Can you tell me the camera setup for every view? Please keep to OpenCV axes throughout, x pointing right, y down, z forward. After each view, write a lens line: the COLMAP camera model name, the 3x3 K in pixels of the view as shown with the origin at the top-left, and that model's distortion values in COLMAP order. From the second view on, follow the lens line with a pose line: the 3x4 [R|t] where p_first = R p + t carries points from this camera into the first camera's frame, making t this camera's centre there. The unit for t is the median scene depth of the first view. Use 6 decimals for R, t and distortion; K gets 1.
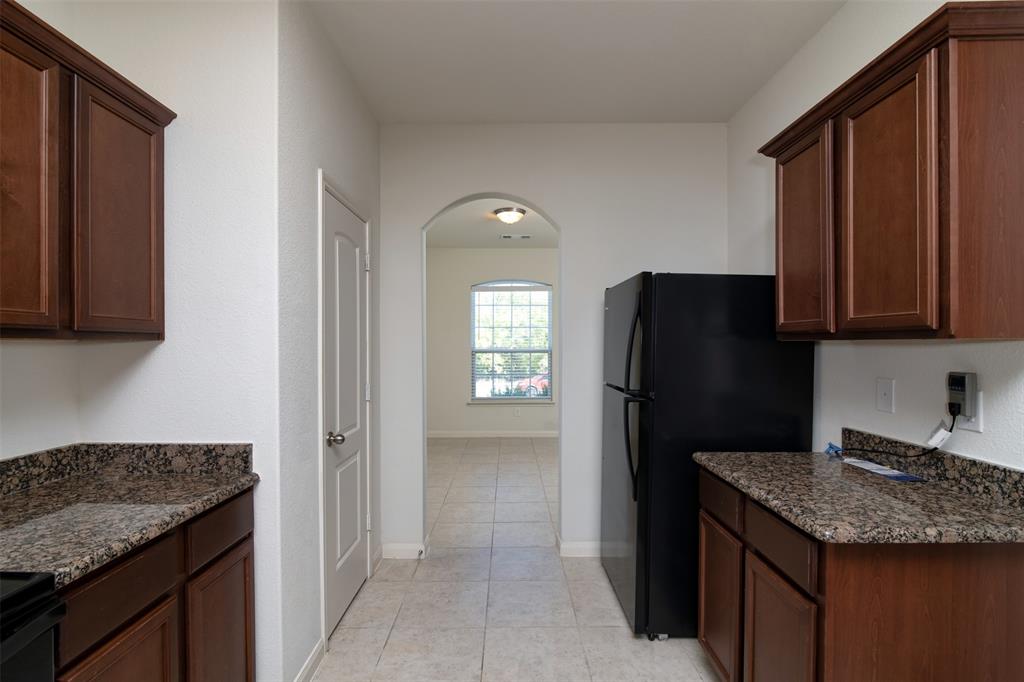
lens RADIAL K [[474.6, 0, 499.4], [0, 474.6, 349.2], [0, 0, 1]] dist [-0.001290, -0.000228]
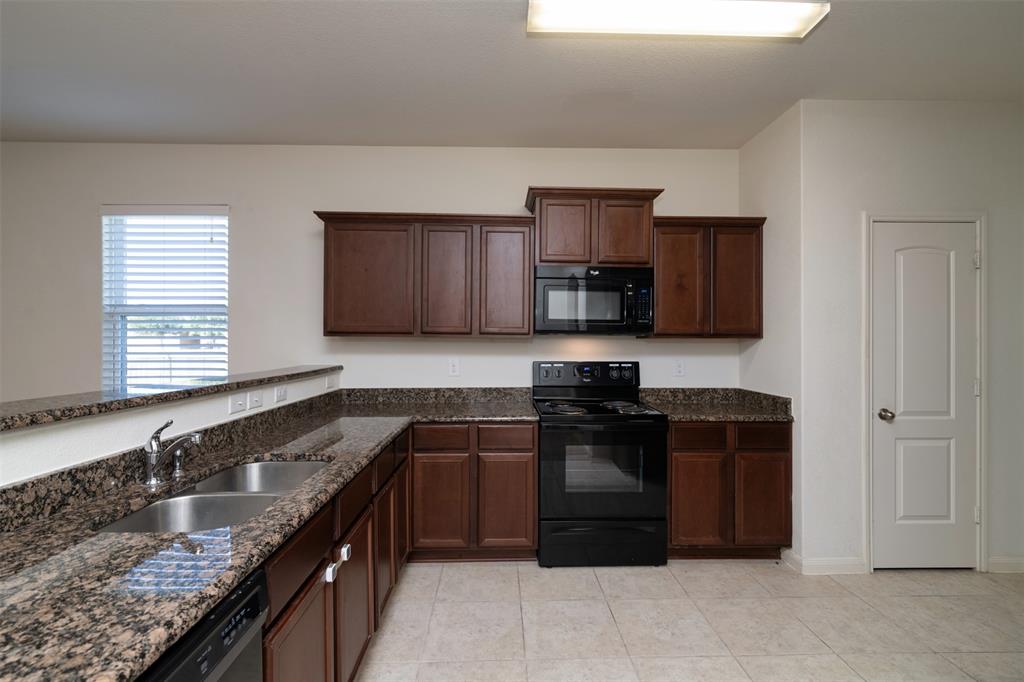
lens RADIAL K [[466.3, 0, 512.0], [0, 466.3, 341.0], [0, 0, 1]] dist [-0.017215, -0.000334]
pose [[0.043423, -0.000676, -0.999057, 1.151082], [-0.010675, 0.999942, -0.001141, 0.005376], [0.999000, 0.010714, 0.043413, -0.085124]]
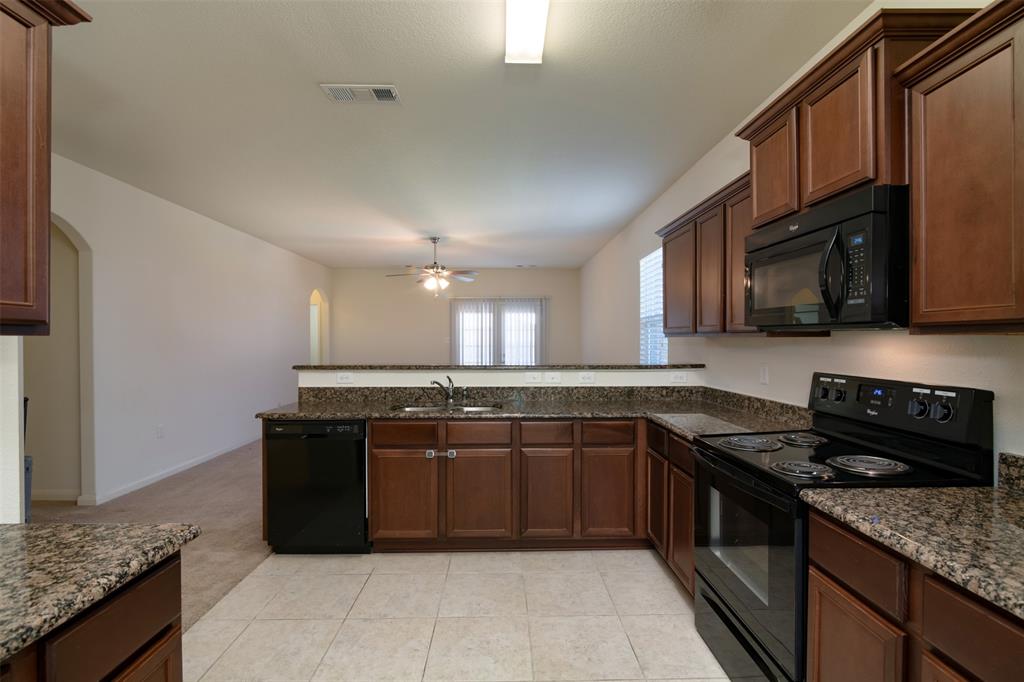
lens RADIAL K [[470.3, 0, 507.2], [0, 470.3, 339.4], [0, 0, 1]] dist [-0.010983, -0.000130]
pose [[-0.999483, 0.001329, -0.032121, 0.040018], [0.001080, 0.999969, 0.007771, -0.014434], [0.032131, 0.007732, -0.999454, 1.430830]]
